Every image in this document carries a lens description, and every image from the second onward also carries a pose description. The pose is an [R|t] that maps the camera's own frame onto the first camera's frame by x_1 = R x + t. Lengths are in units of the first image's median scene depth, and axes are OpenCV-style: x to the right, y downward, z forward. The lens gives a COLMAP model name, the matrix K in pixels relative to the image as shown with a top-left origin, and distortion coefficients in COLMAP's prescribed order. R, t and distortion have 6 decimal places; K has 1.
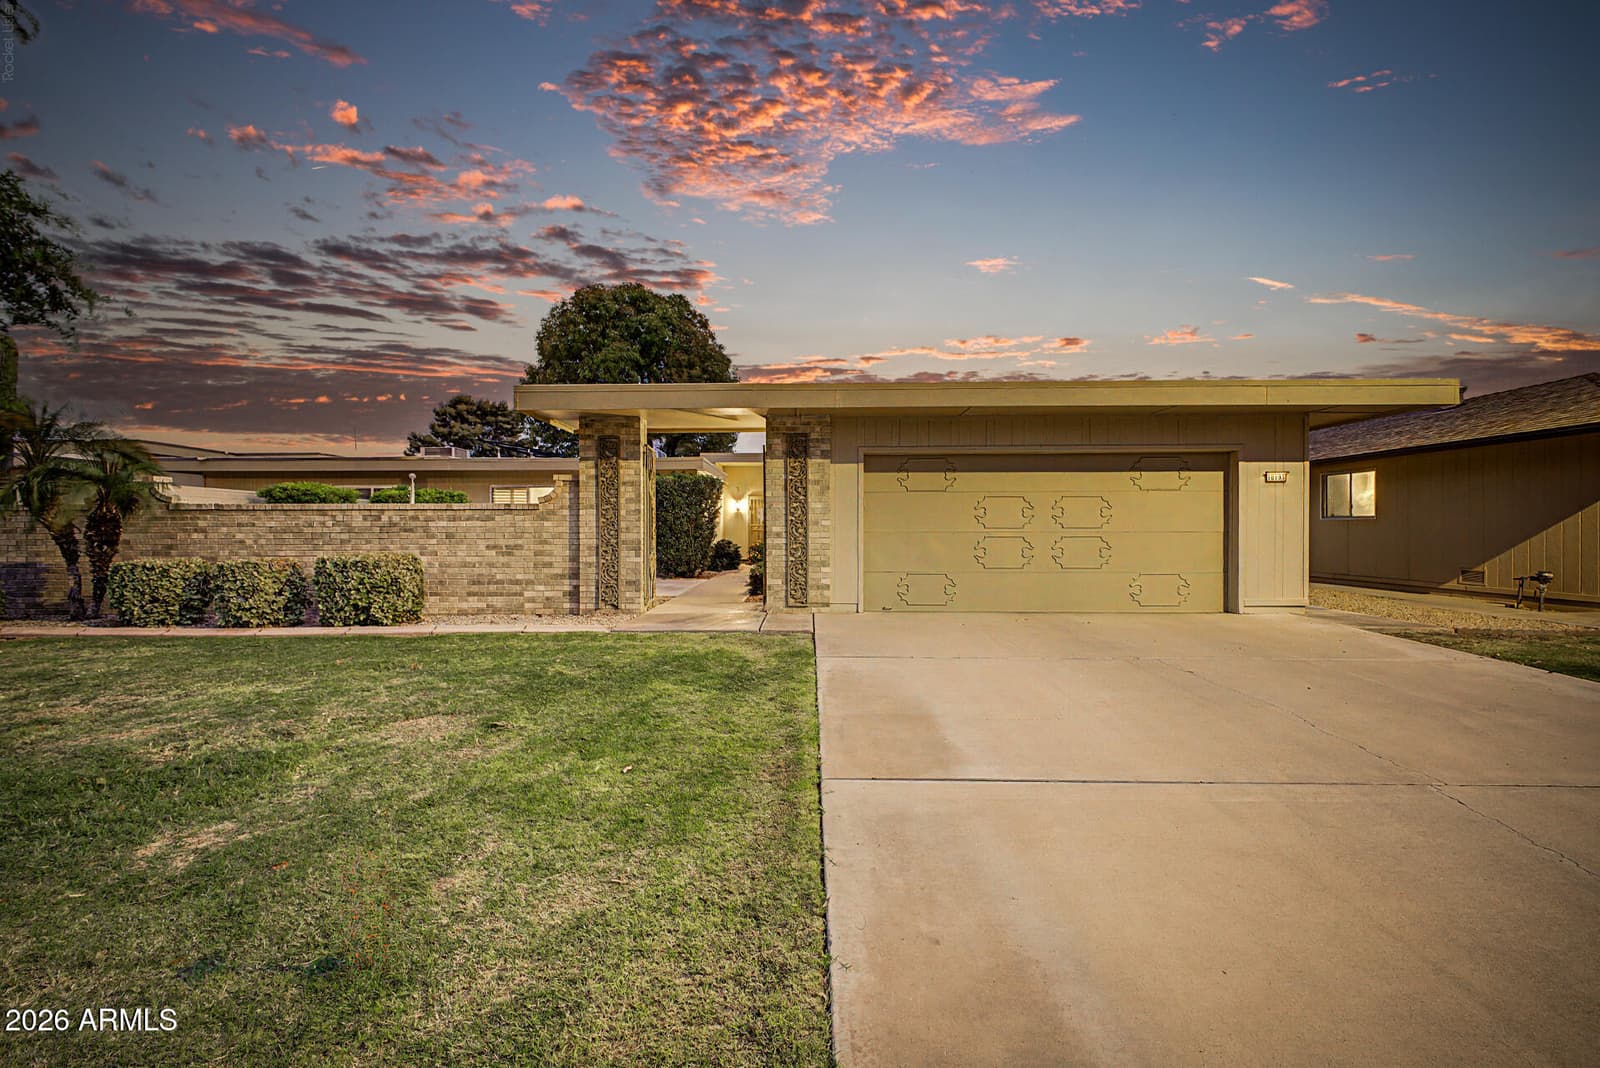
lens RADIAL K [[635.6, 0, 800.0], [0, 635.6, 534.0], [0, 0, 1]] dist [-0.000016, -0.000429]
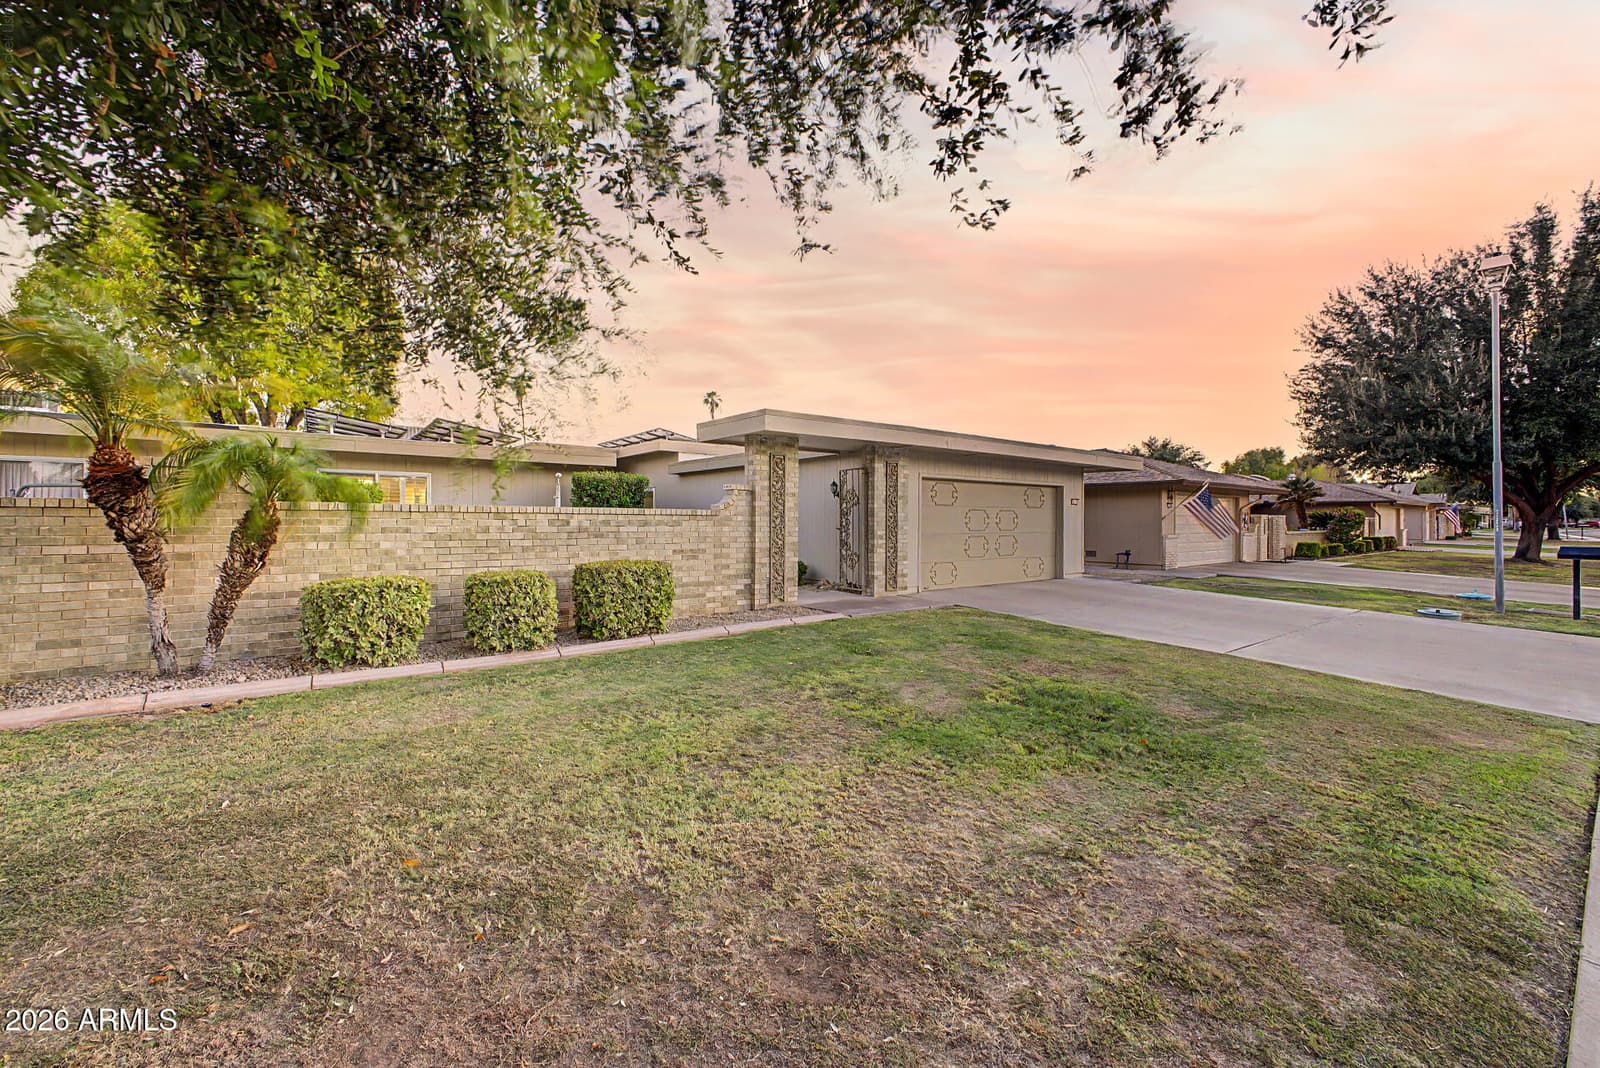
lens RADIAL K [[636.2, 0, 803.4], [0, 636.2, 522.9], [0, 0, 1]] dist [0.000390, 0.000090]
pose [[0.780260, 0.004664, 0.625438, -0.974078], [-0.004974, 0.999987, -0.001252, -0.025379], [-0.625436, -0.002134, 0.780273, 0.068757]]
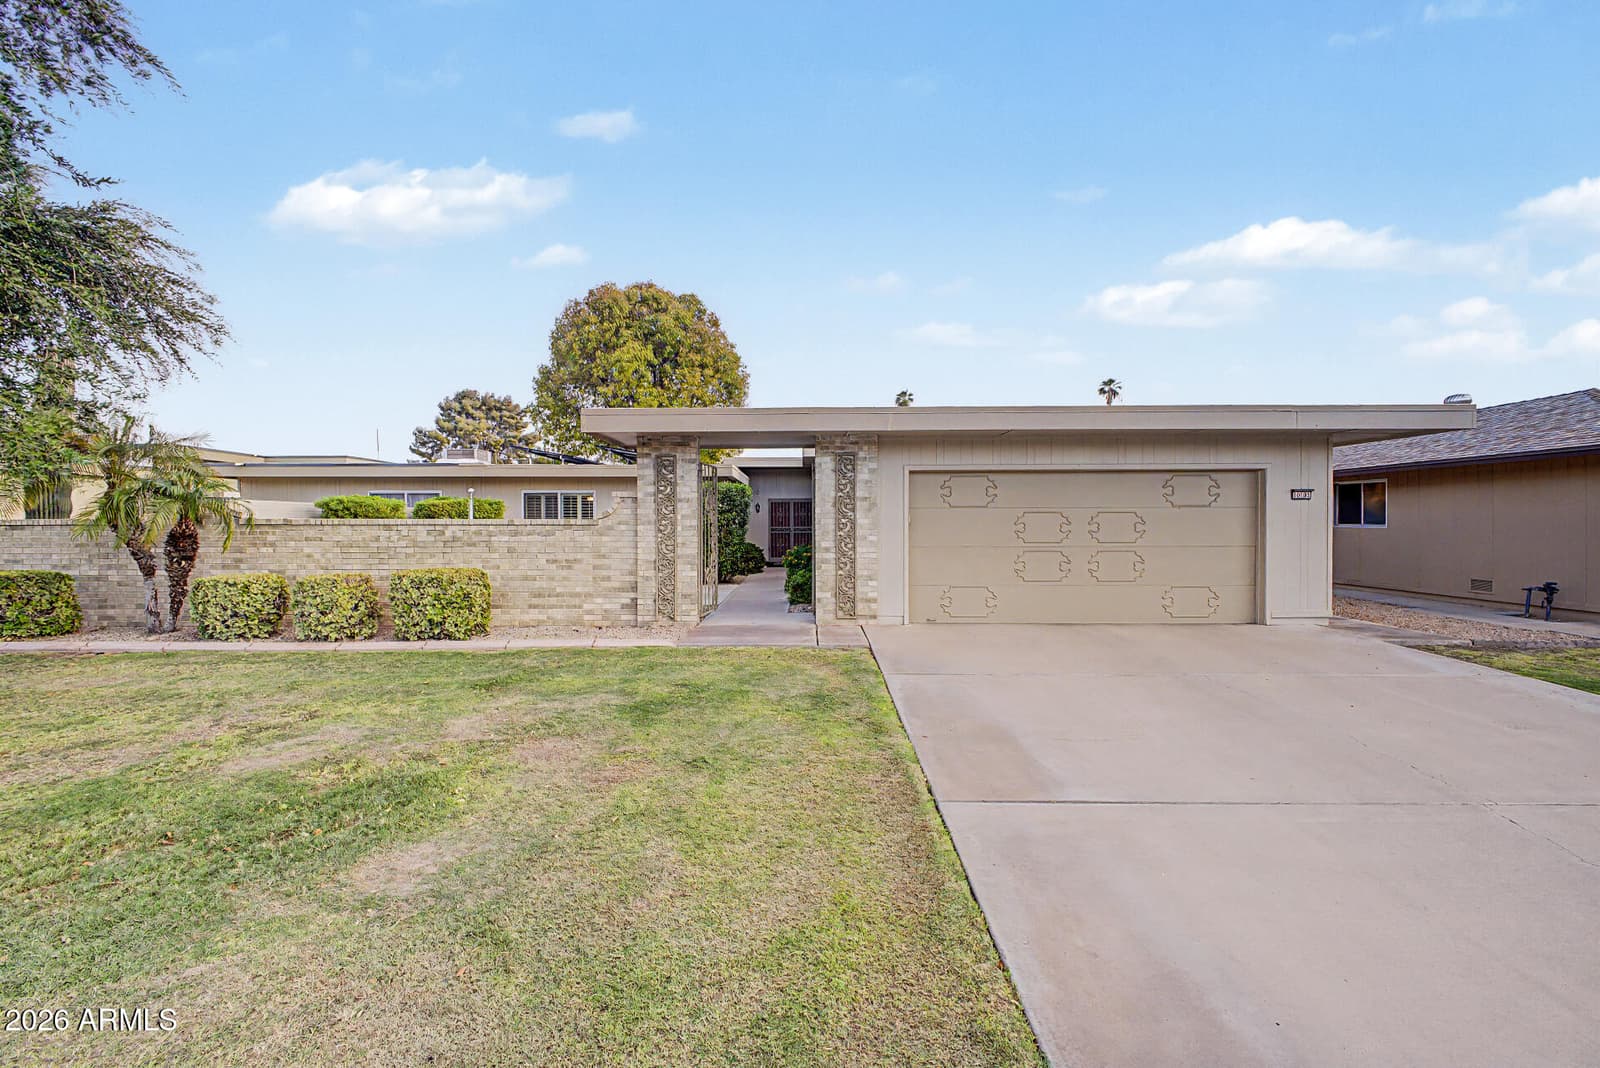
lens RADIAL K [[636.2, 0, 803.4], [0, 636.2, 522.9], [0, 0, 1]] dist [0.000390, 0.000090]
pose [[0.999973, 0.001568, 0.007119, -0.081976], [-0.001524, 0.999980, -0.006141, -0.036080], [-0.007129, 0.006130, 0.999956, -0.042445]]
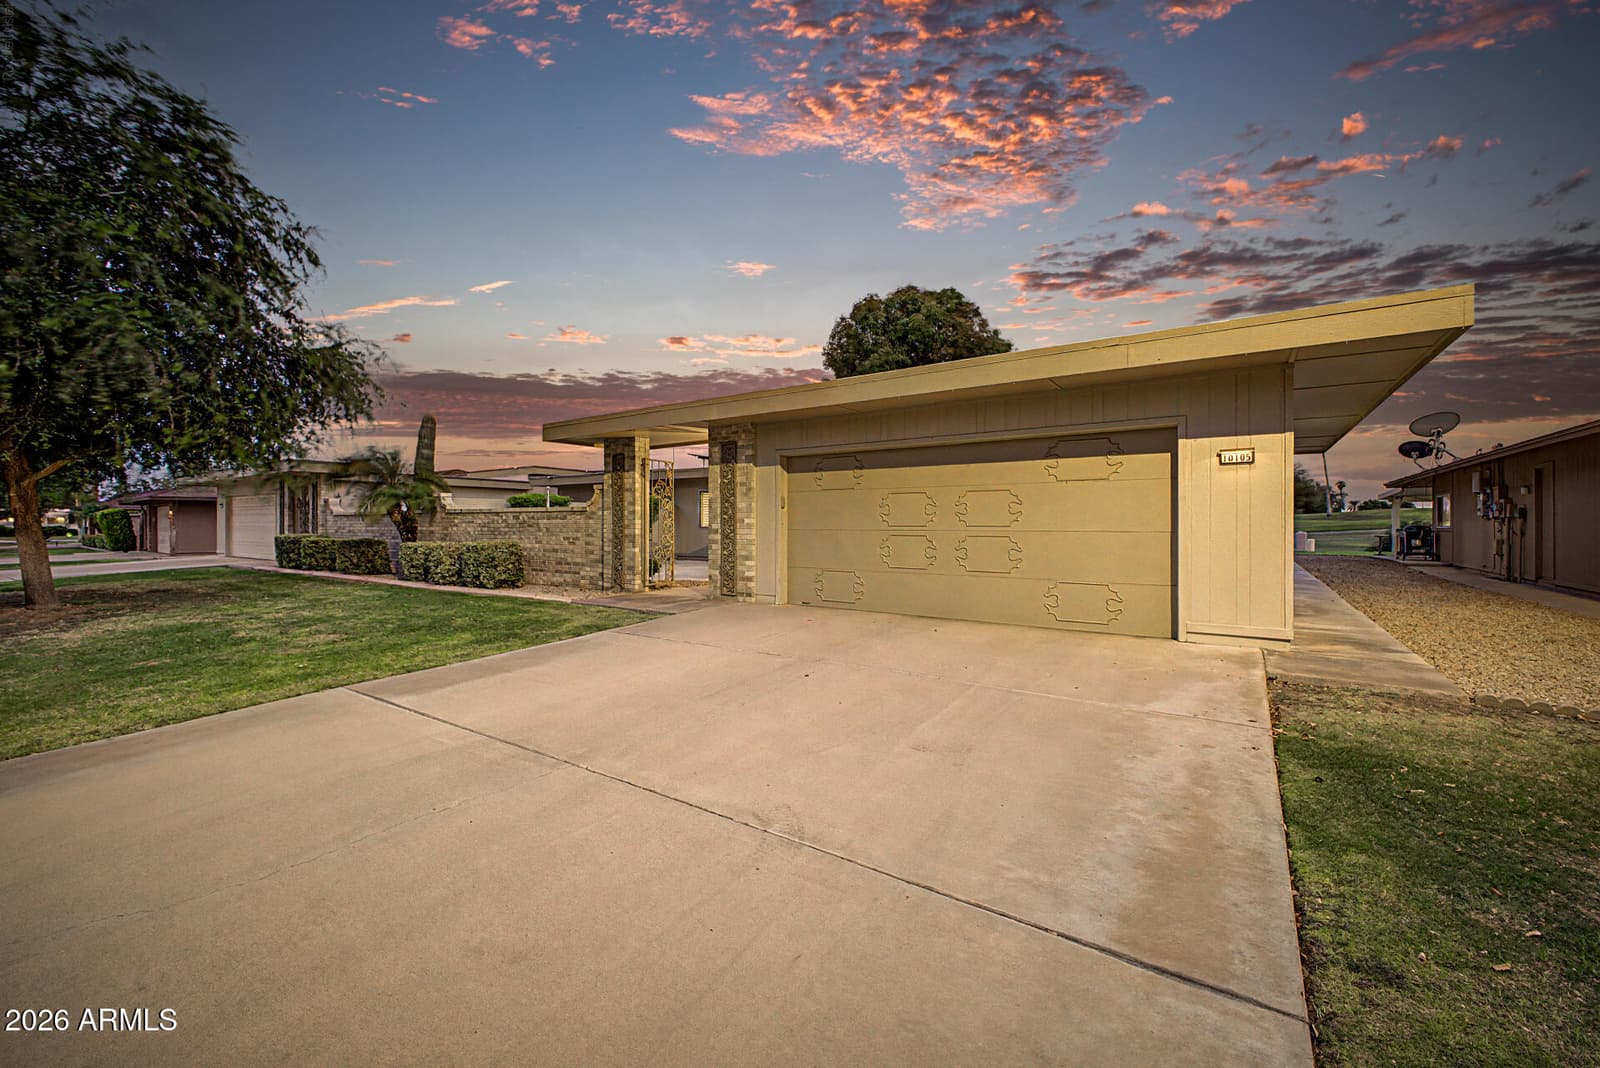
lens RADIAL K [[636.2, 0, 803.4], [0, 636.2, 522.9], [0, 0, 1]] dist [0.000390, 0.000090]
pose [[0.830844, 0.001535, -0.556503, 0.725467], [-0.002689, 0.999996, -0.001257, -0.012705], [0.556498, 0.002541, 0.830845, 0.131215]]
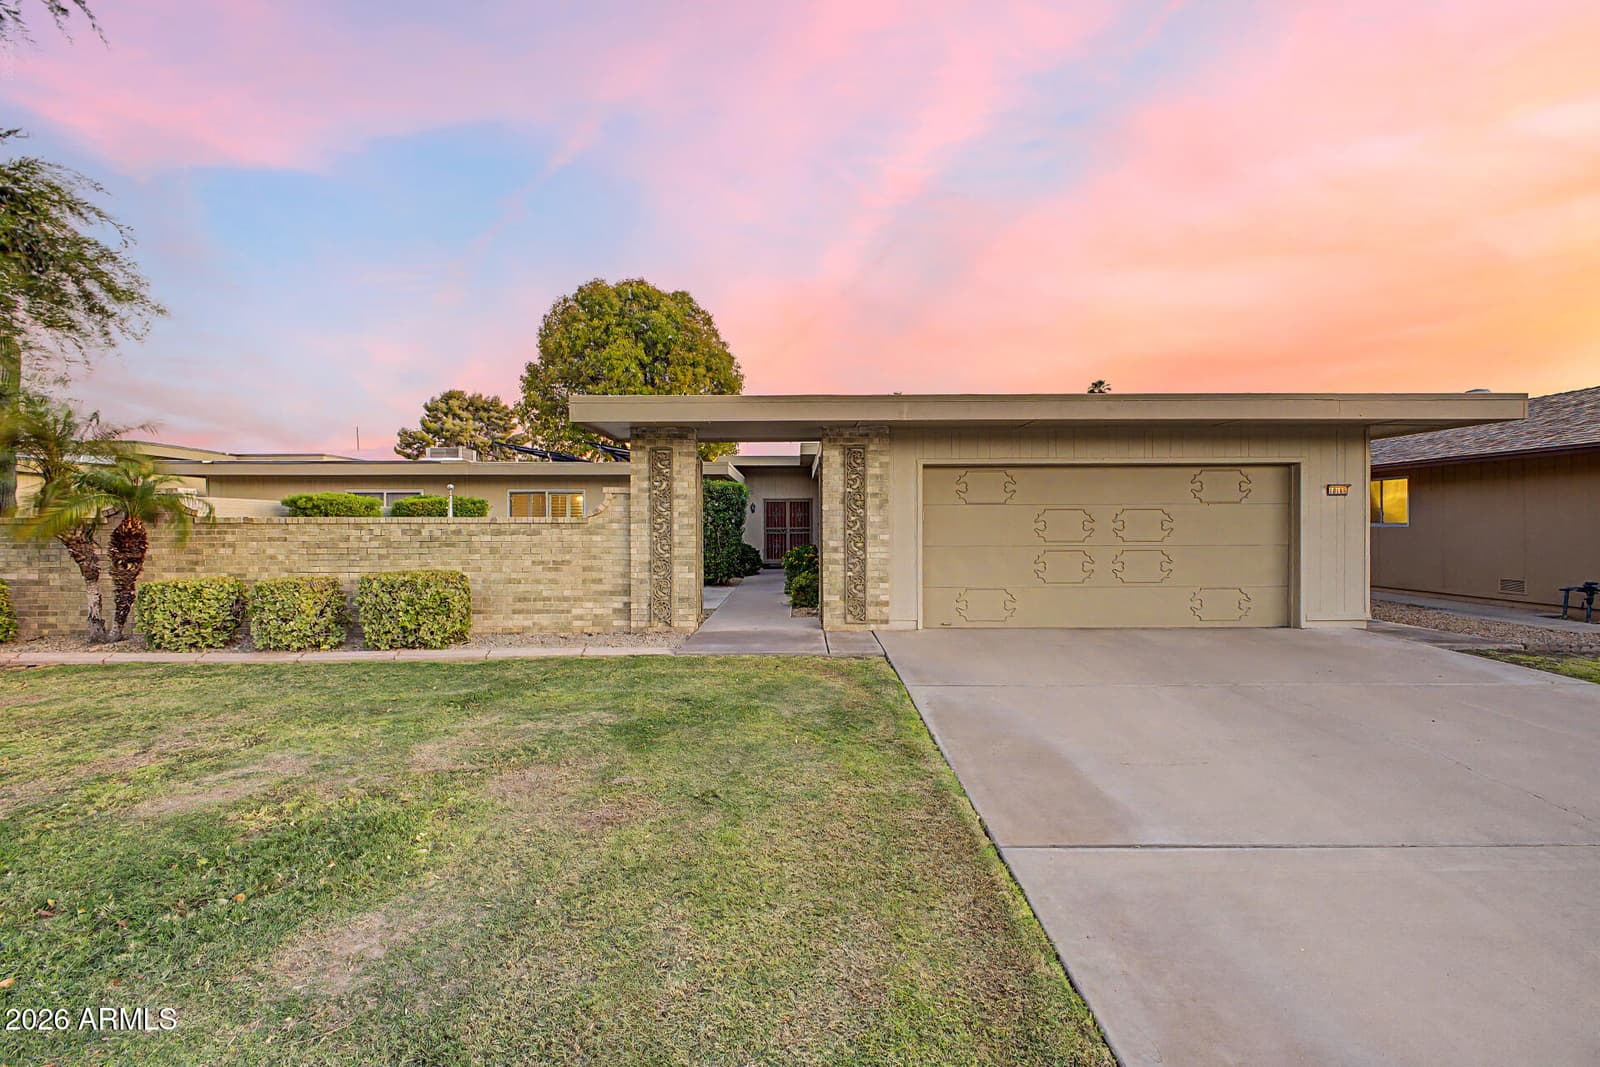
lens RADIAL K [[636.2, 0, 803.4], [0, 636.2, 522.4], [0, 0, 1]] dist [0.000390, 0.000090]
pose [[0.999750, 0.000107, 0.022355, -0.106068], [0.000125, 0.999946, -0.010348, -0.029972], [-0.022355, 0.010348, 0.999697, 0.029875]]
